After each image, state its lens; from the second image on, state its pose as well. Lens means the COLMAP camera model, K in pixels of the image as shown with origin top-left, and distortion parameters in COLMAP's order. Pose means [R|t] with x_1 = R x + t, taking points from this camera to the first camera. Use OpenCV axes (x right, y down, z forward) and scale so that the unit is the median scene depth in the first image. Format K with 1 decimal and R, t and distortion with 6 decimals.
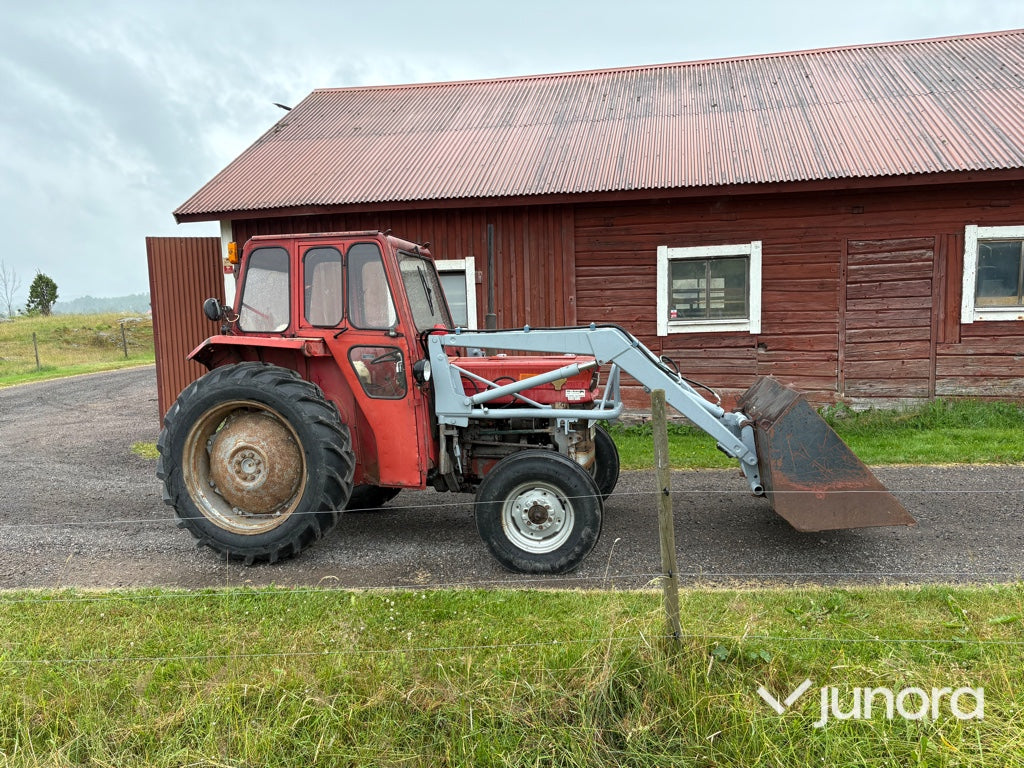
lens RADIAL K [[770.3, 0, 517.8], [0, 770.3, 386.4], [0, 0, 1]] dist [0.041749, -0.041426]
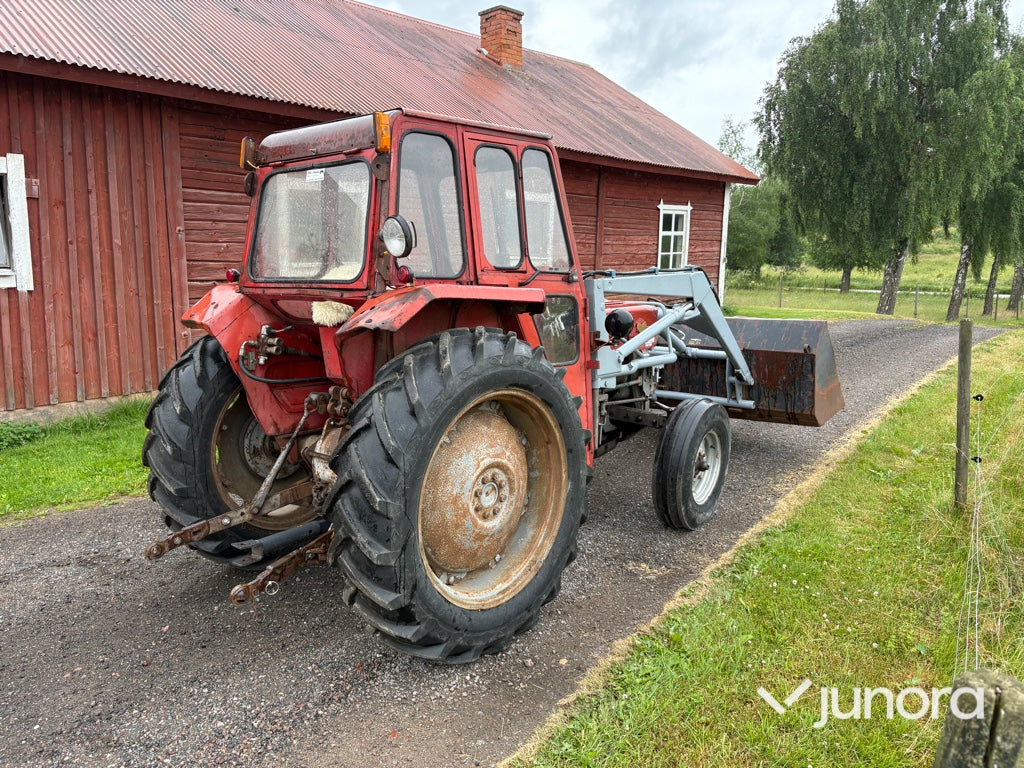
lens RADIAL K [[770.3, 0, 513.5], [0, 770.3, 380.8], [0, 0, 1]] dist [0.041749, -0.041426]
pose [[0.490680, -0.120263, 0.863000, -0.452454], [0.063545, 0.992731, 0.102211, -0.025969], [-0.869019, 0.004686, 0.494756, 0.356958]]
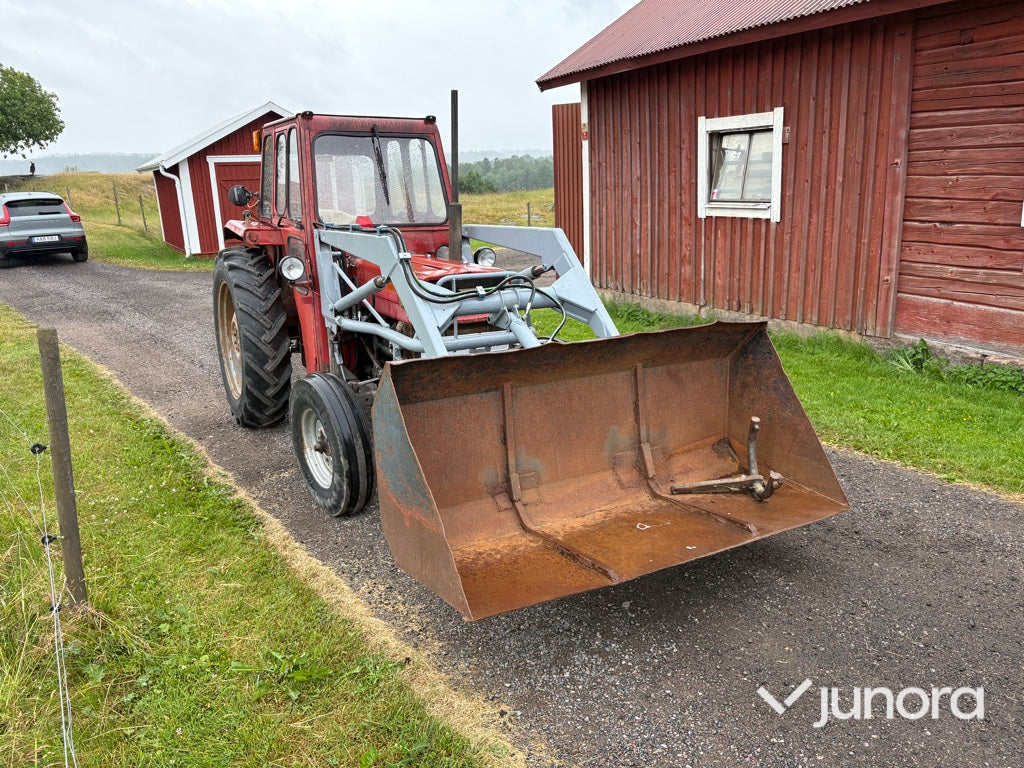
lens RADIAL K [[770.3, 0, 502.9], [0, 770.3, 383.8], [0, 0, 1]] dist [0.041749, -0.041426]
pose [[0.651133, 0.197682, -0.732767, 0.393495], [-0.057881, 0.975606, 0.211761, -0.051525], [0.756753, -0.095471, 0.646691, 0.290089]]
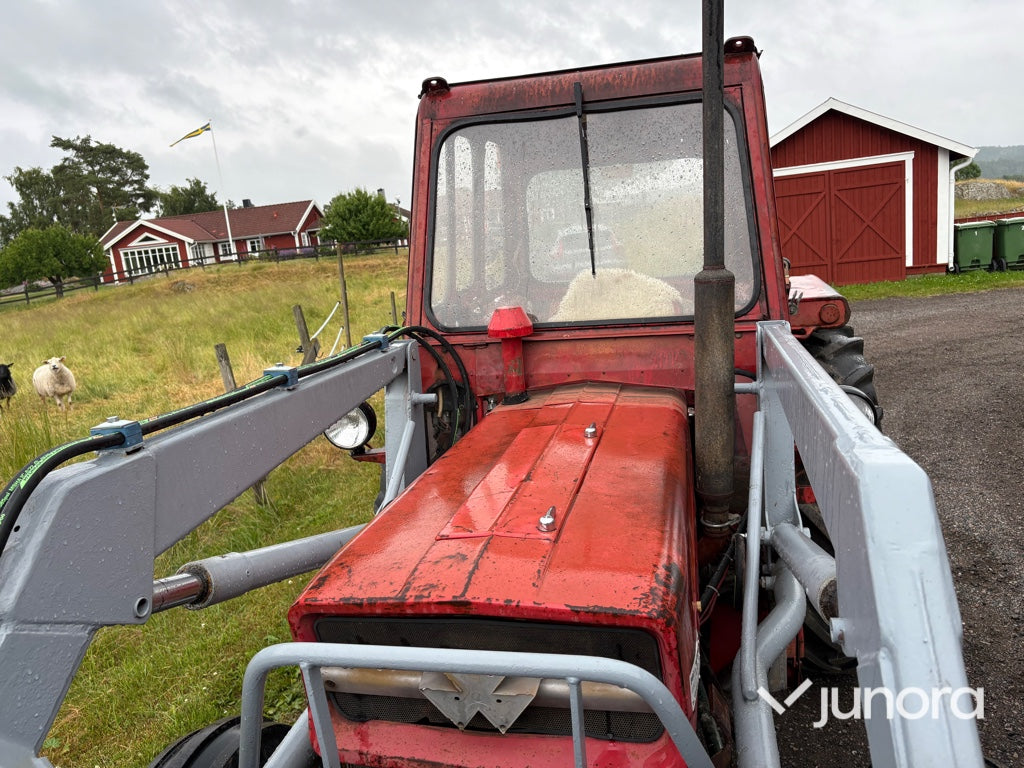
lens RADIAL K [[770.3, 0, 515.8], [0, 770.3, 384.7], [0, 0, 1]] dist [0.041749, -0.041426]
pose [[-0.022802, 0.218405, -0.975592, 0.153832], [0.005479, 0.975858, 0.218336, -0.071192], [0.999725, -0.000367, -0.023449, 0.564339]]
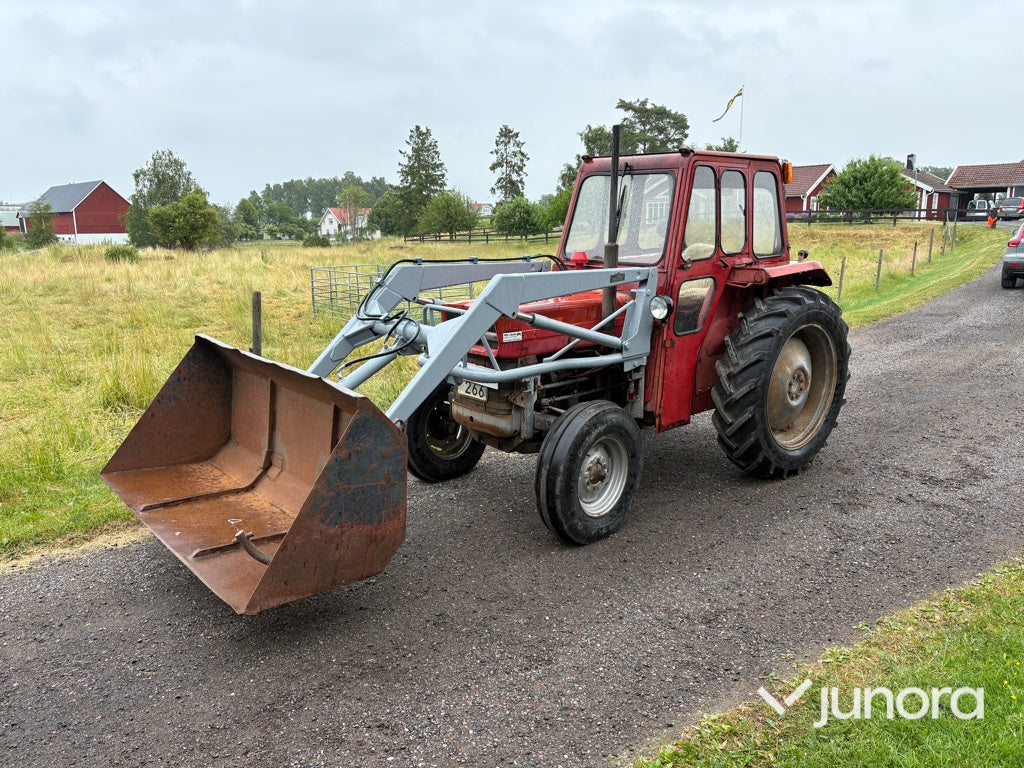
lens RADIAL K [[770.3, 0, 512.0], [0, 770.3, 385.4], [0, 0, 1]] dist [0.041749, -0.041426]
pose [[-0.627785, 0.191142, -0.754553, 0.393622], [-0.046809, 0.958356, 0.281714, -0.104528], [0.776978, 0.212176, -0.592694, 0.858002]]
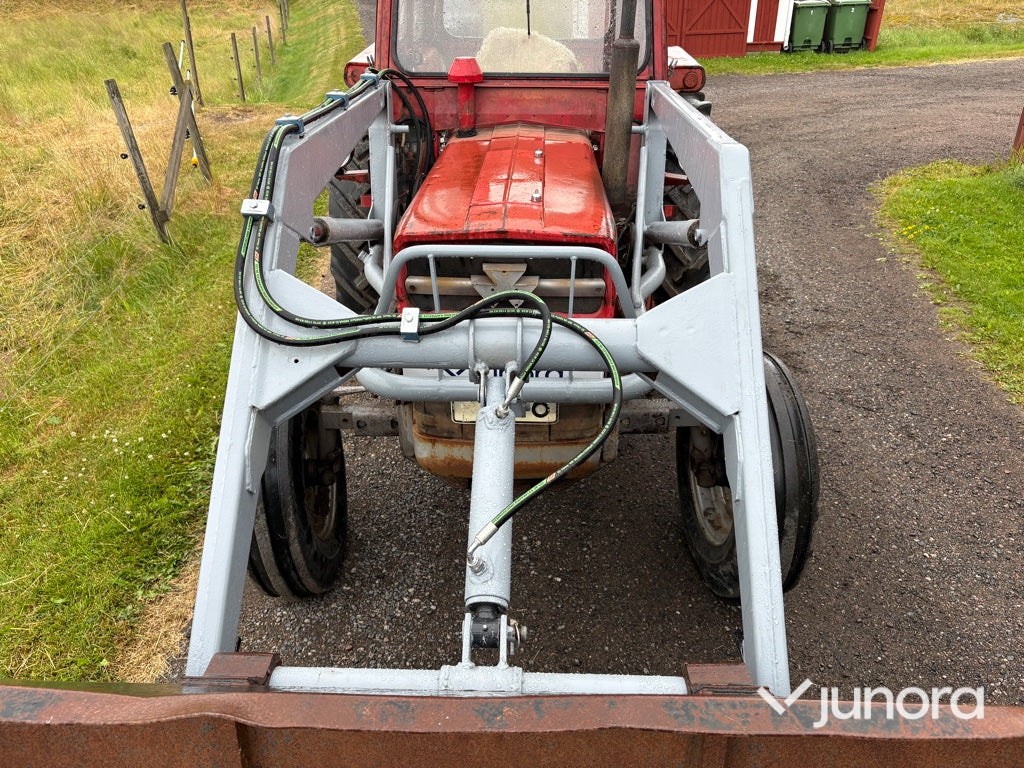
lens RADIAL K [[770.3, 0, 512.0], [0, 770.3, 386.1], [0, 0, 1]] dist [0.041749, -0.041426]
pose [[0.162355, 0.487239, -0.858044, 0.237906], [-0.074383, 0.873150, 0.481743, -0.077665], [0.983925, -0.014389, 0.178003, 0.523339]]
